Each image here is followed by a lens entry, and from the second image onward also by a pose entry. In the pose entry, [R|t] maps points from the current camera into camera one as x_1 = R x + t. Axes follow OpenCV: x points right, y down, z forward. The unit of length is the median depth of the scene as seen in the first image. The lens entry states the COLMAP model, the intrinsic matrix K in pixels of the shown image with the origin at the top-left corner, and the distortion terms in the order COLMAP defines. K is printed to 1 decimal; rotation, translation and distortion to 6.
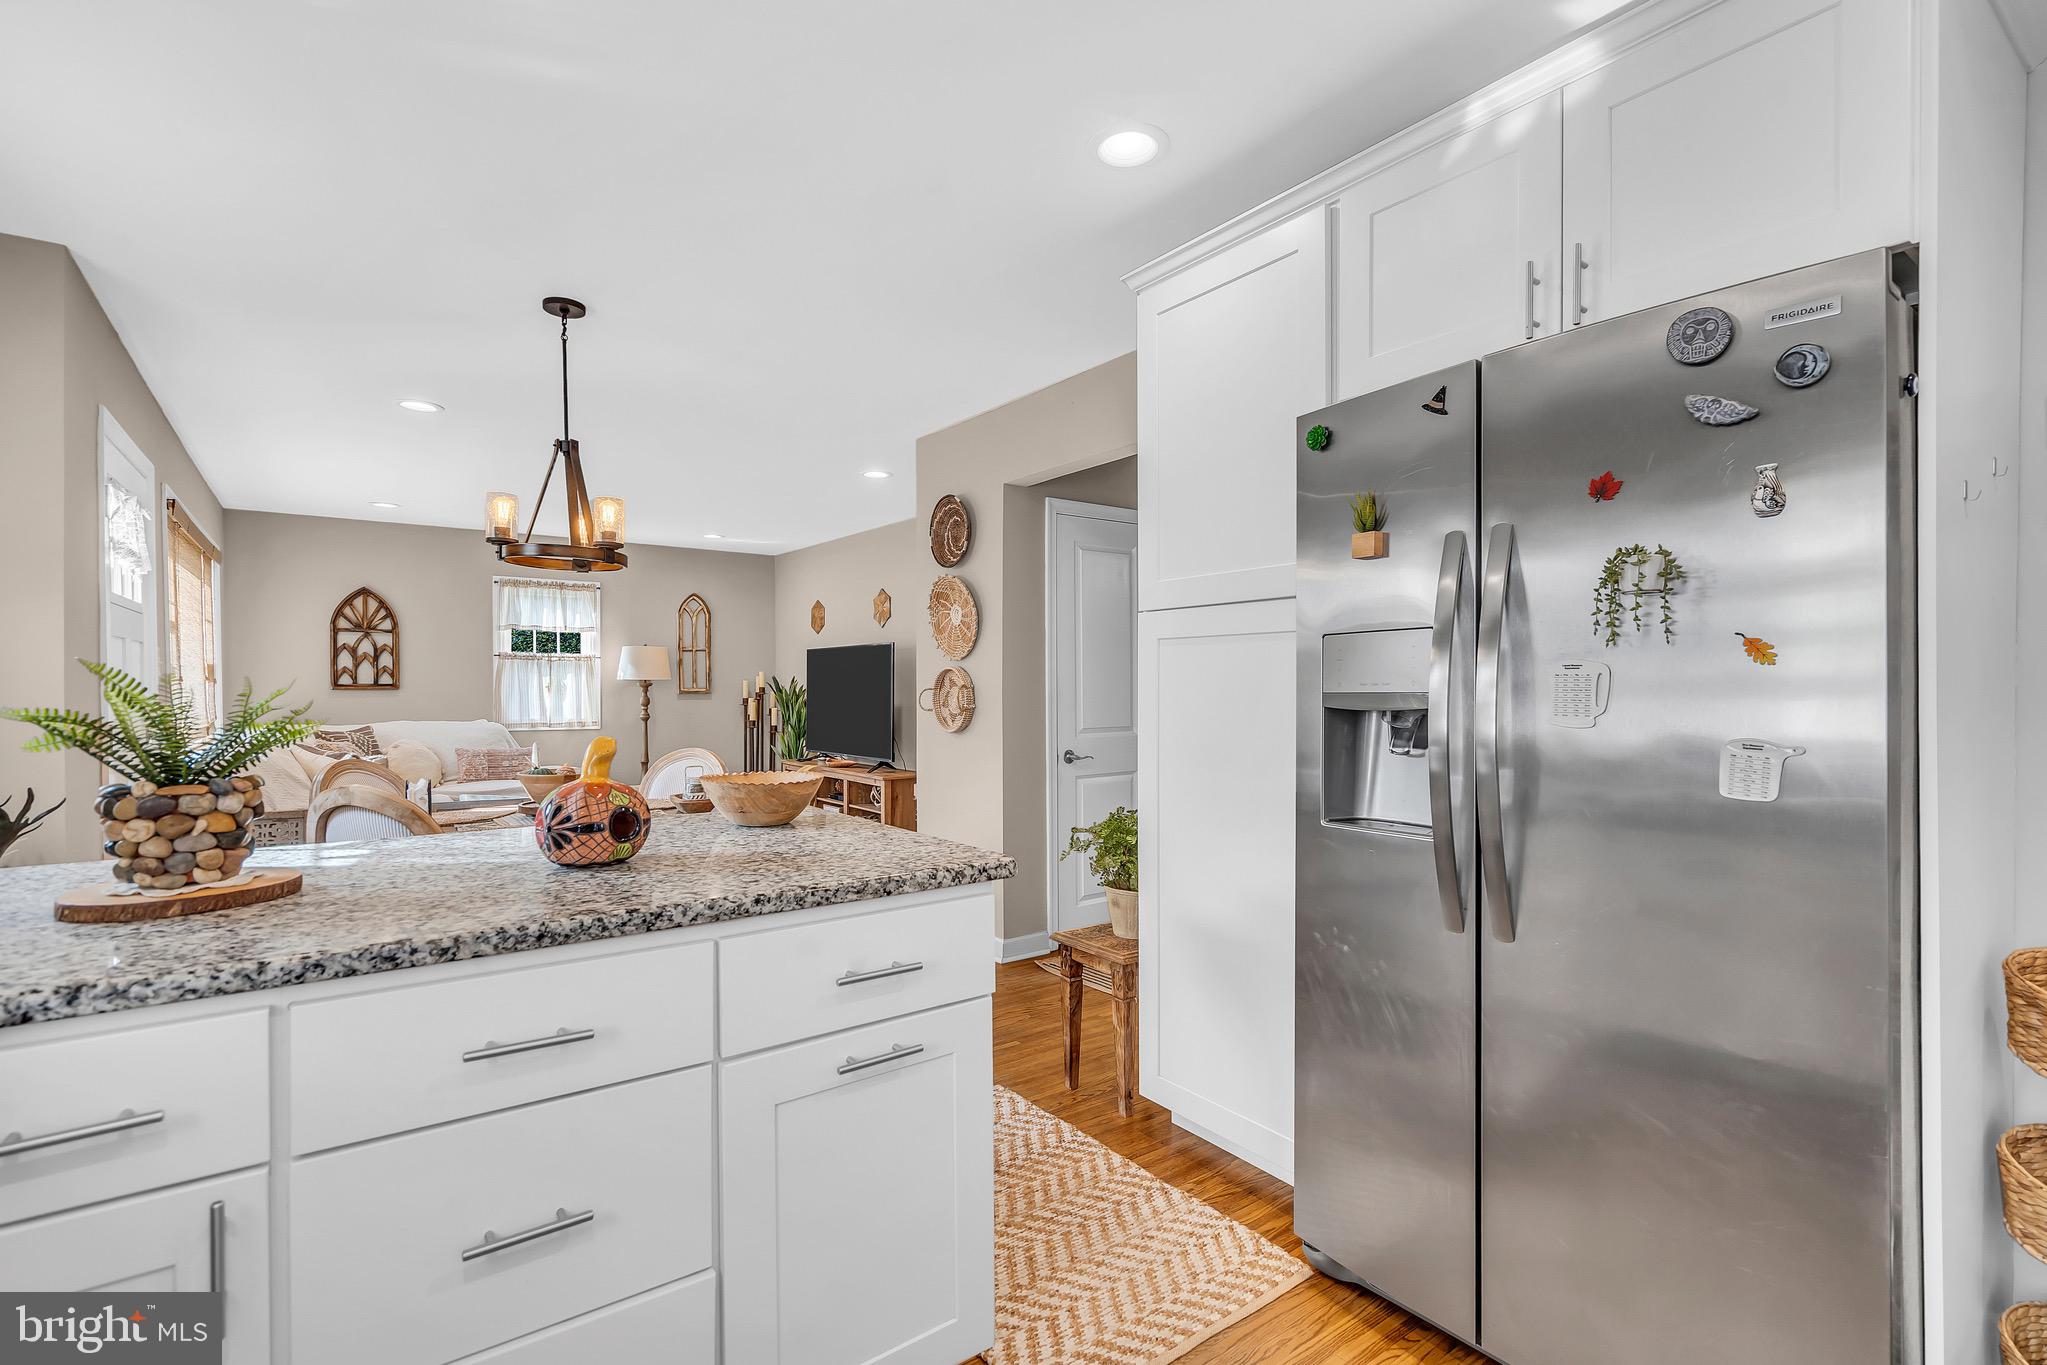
lens RADIAL K [[946.3, 0, 1021.5], [0, 946.3, 691.7], [0, 0, 1]] dist [-0.000486, 0.000077]
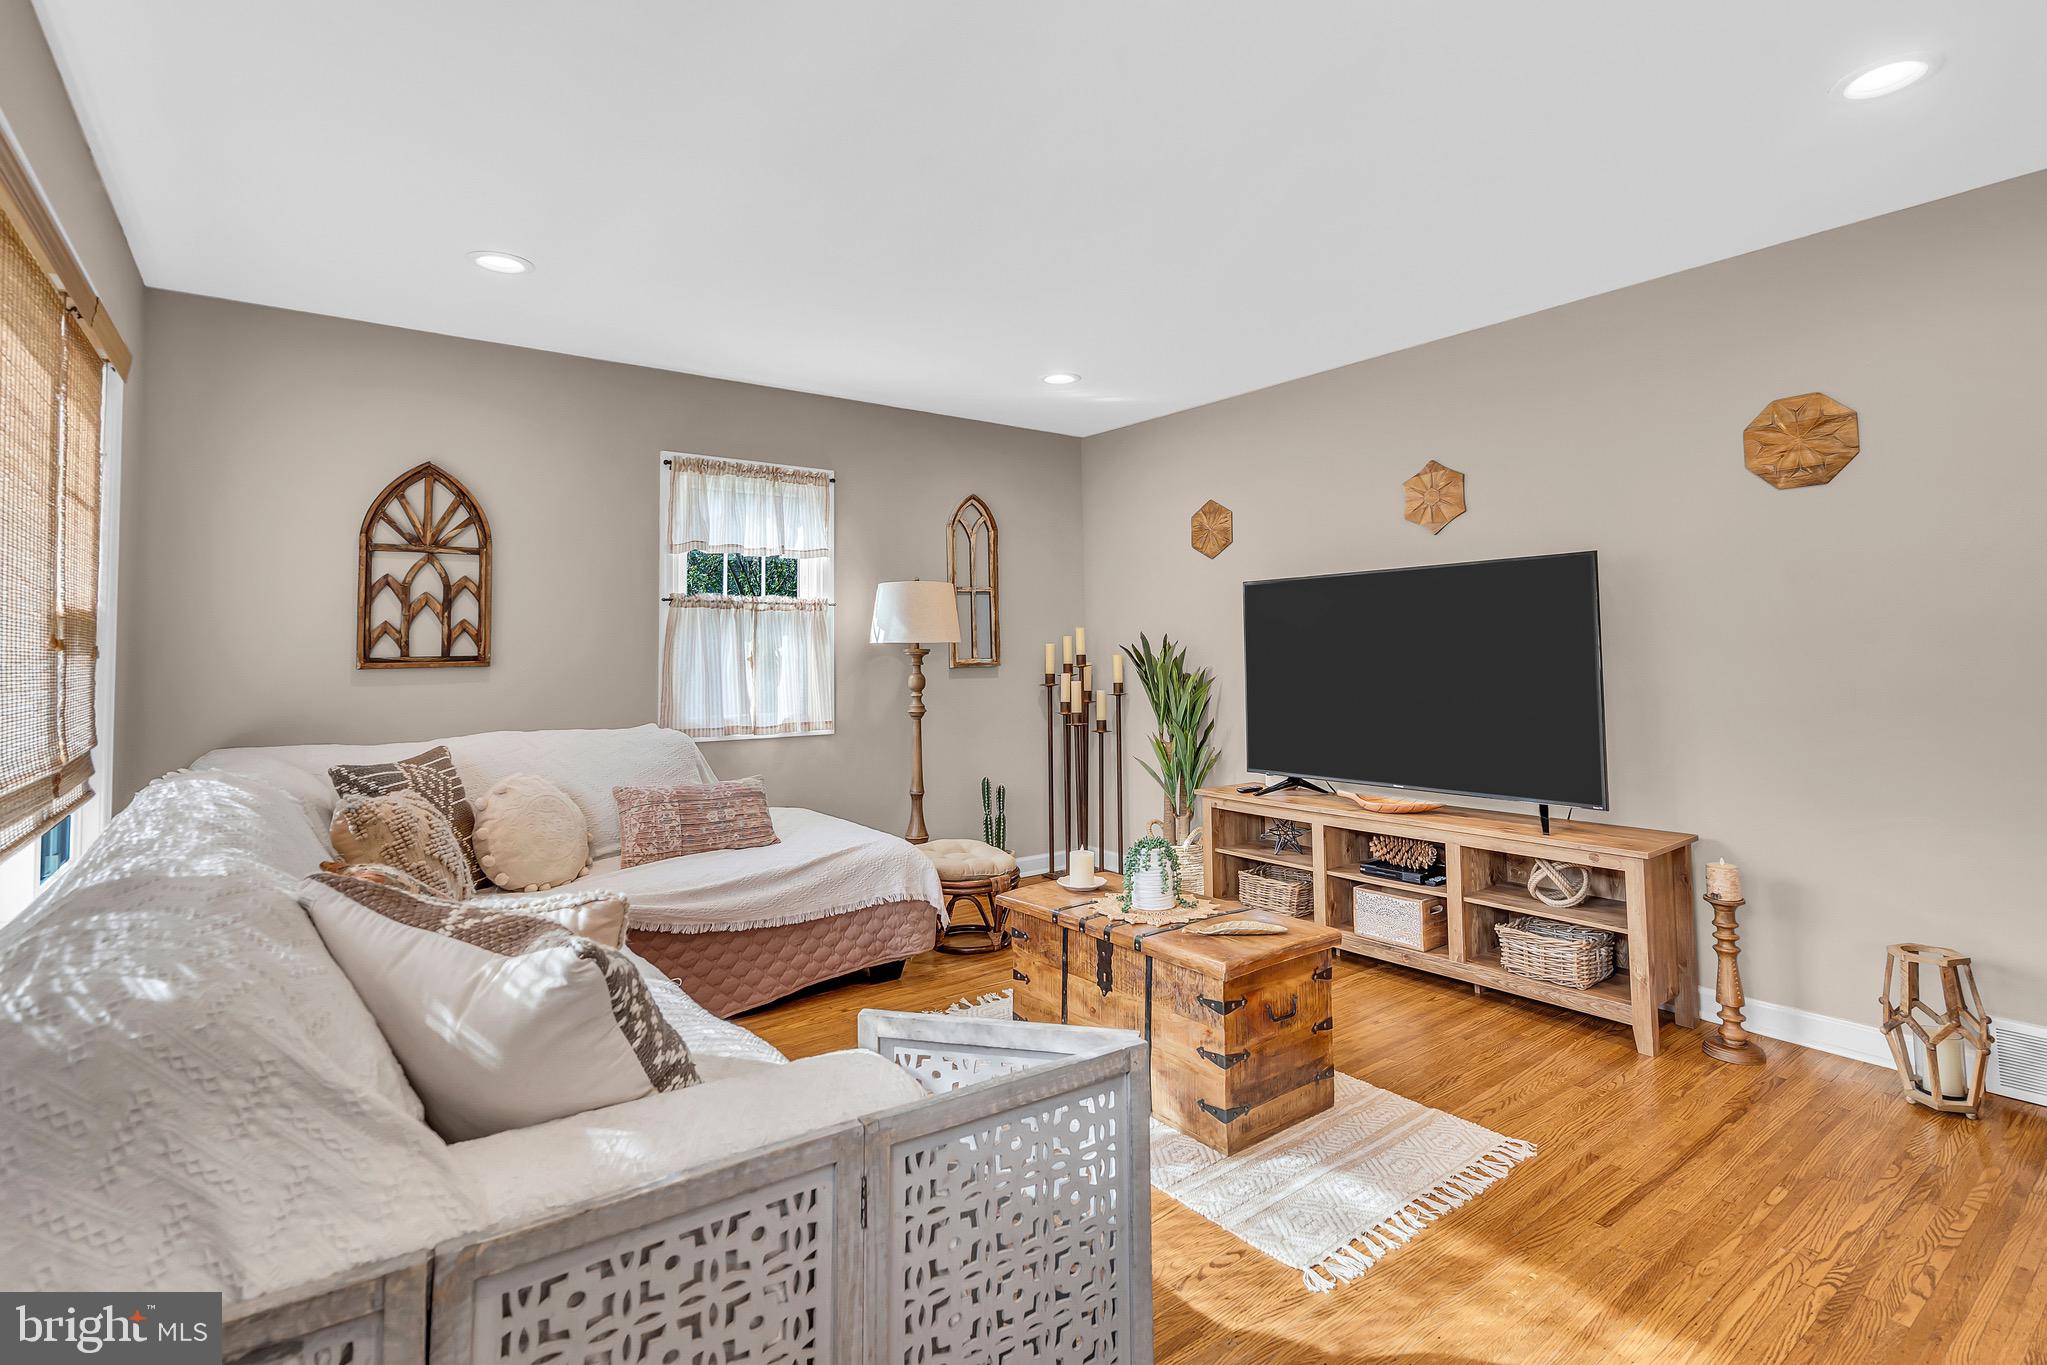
lens RADIAL K [[973.2, 0, 1032.3], [0, 973.2, 599.2], [0, 0, 1]] dist [-0.003580, 0.000571]
pose [[0.999681, -0.011827, 0.022302, -0.384522], [0.013222, 0.997898, -0.063444, -0.001683], [-0.021505, 0.063718, 0.997736, 0.480732]]
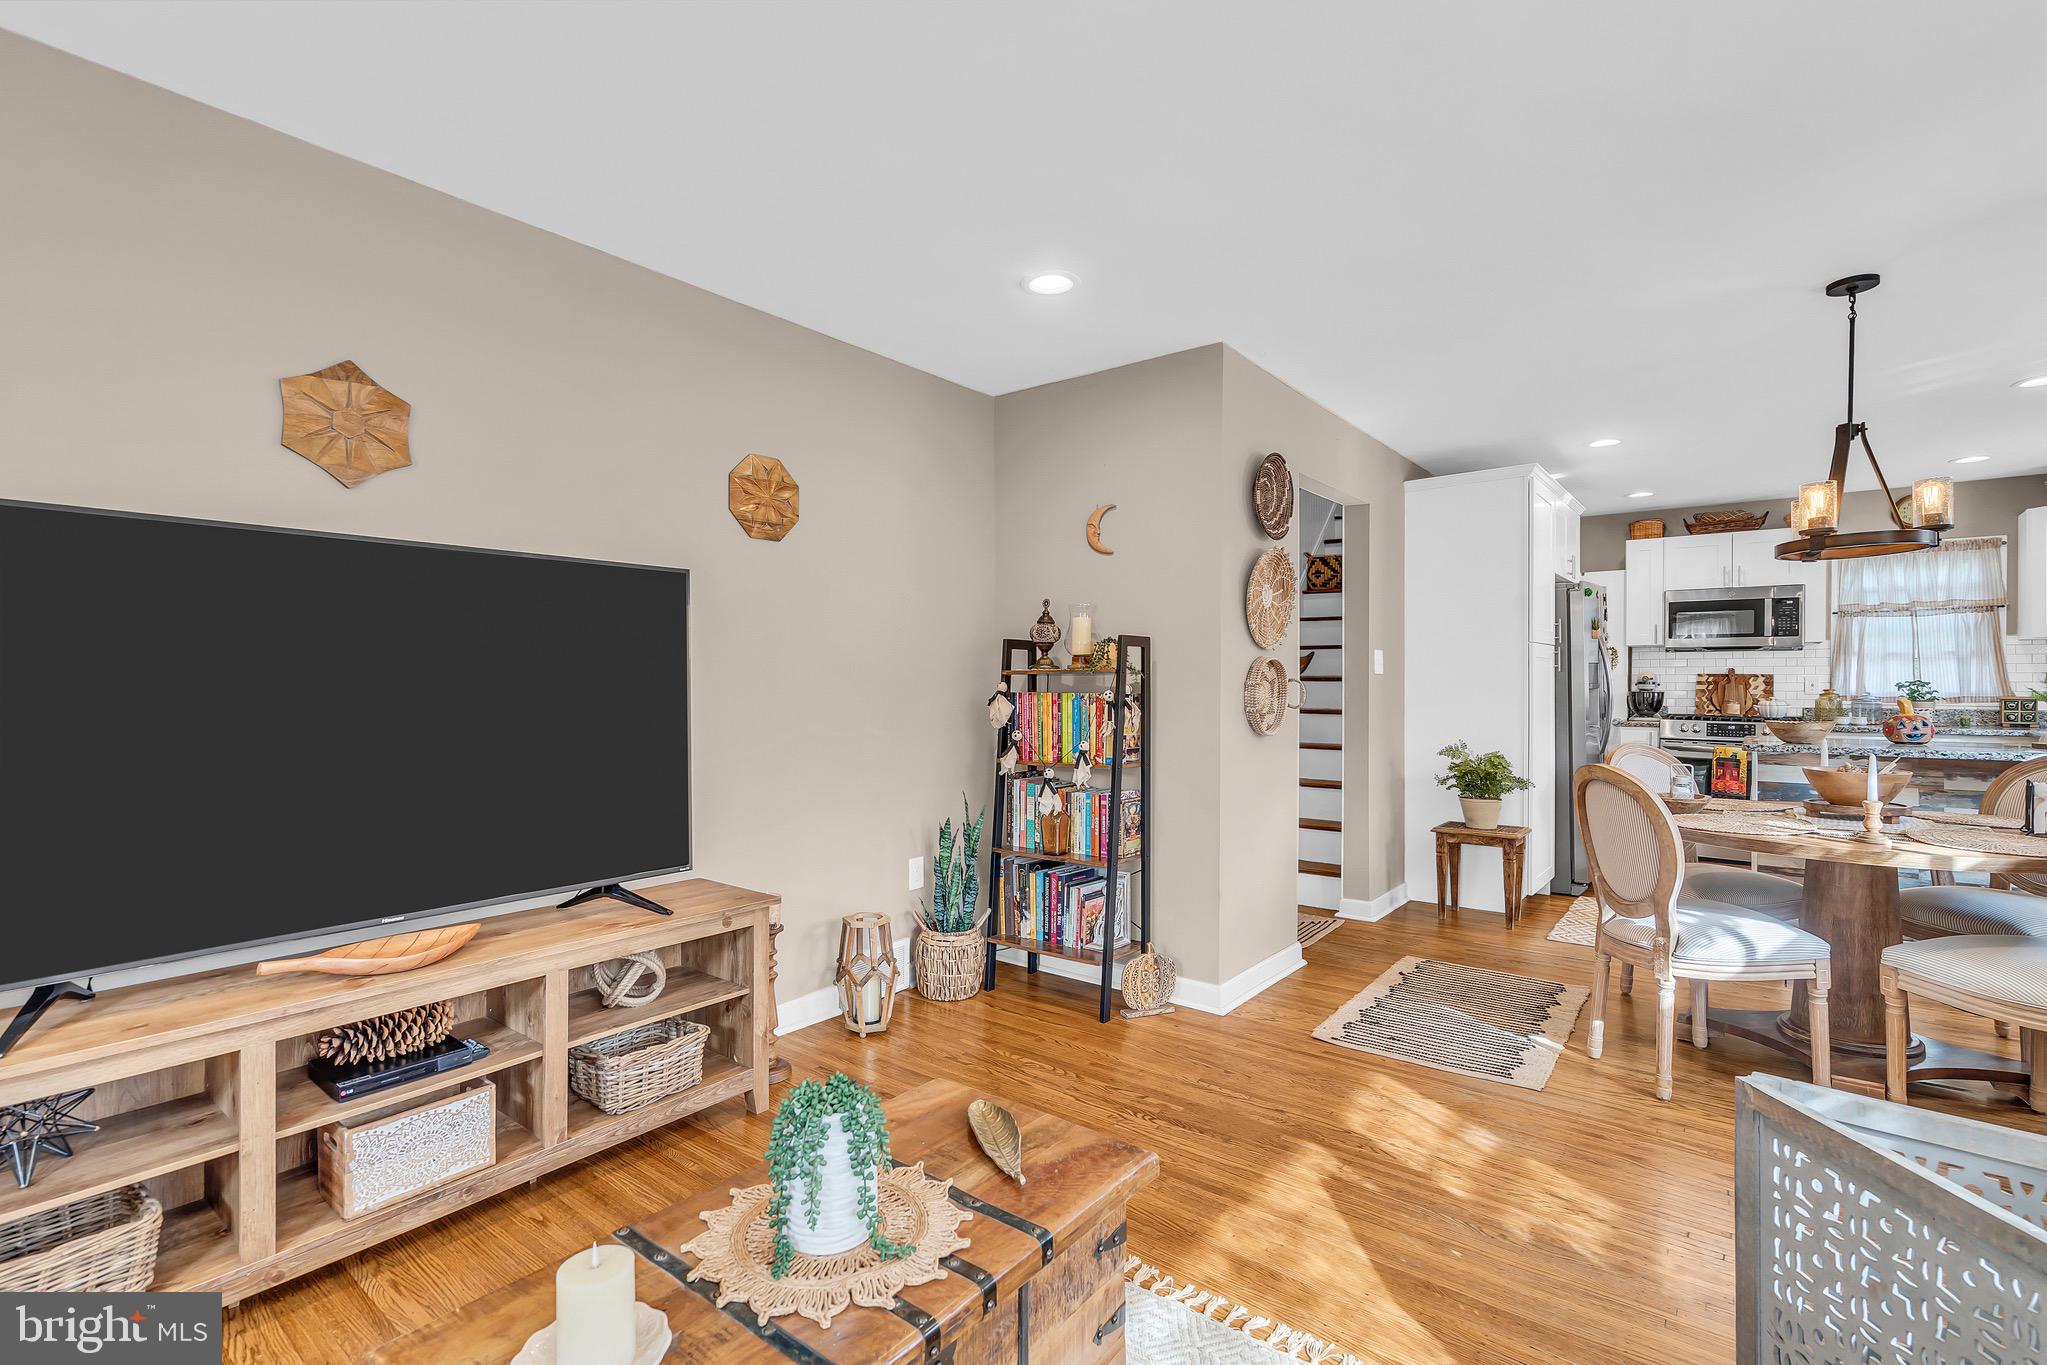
lens RADIAL K [[946.3, 0, 1021.5], [0, 946.3, 691.7], [0, 0, 1]] dist [-0.000486, 0.000077]
pose [[-0.272244, -0.007754, 0.962197, -0.503927], [0.004055, 0.999949, 0.009206, -0.003747], [-0.962220, 0.006408, -0.272198, 0.878061]]
